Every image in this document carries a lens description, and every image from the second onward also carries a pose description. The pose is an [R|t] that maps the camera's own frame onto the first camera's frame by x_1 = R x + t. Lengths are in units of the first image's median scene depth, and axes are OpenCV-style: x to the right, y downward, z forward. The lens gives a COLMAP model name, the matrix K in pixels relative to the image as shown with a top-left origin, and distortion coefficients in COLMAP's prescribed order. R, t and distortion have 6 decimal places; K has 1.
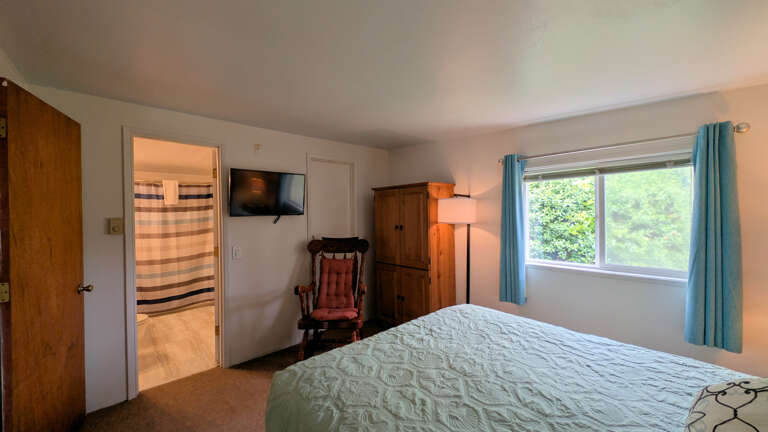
lens RADIAL K [[302.8, 0, 387.6], [0, 302.8, 223.7], [0, 0, 1]] dist [0.005040, -0.000577]
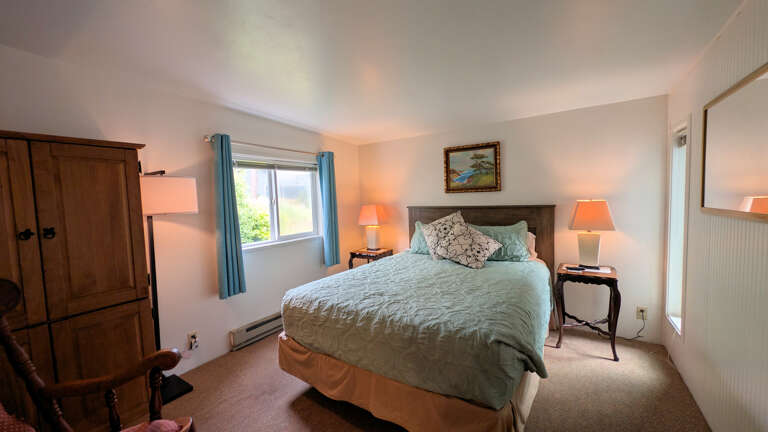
lens RADIAL K [[302.8, 0, 387.1], [0, 302.8, 213.2], [0, 0, 1]] dist [0.005040, -0.000577]
pose [[-0.265115, -0.028506, 0.963795, -0.686528], [0.072541, 0.996140, 0.049417, -0.001750], [-0.961484, 0.083016, -0.262024, 0.876364]]
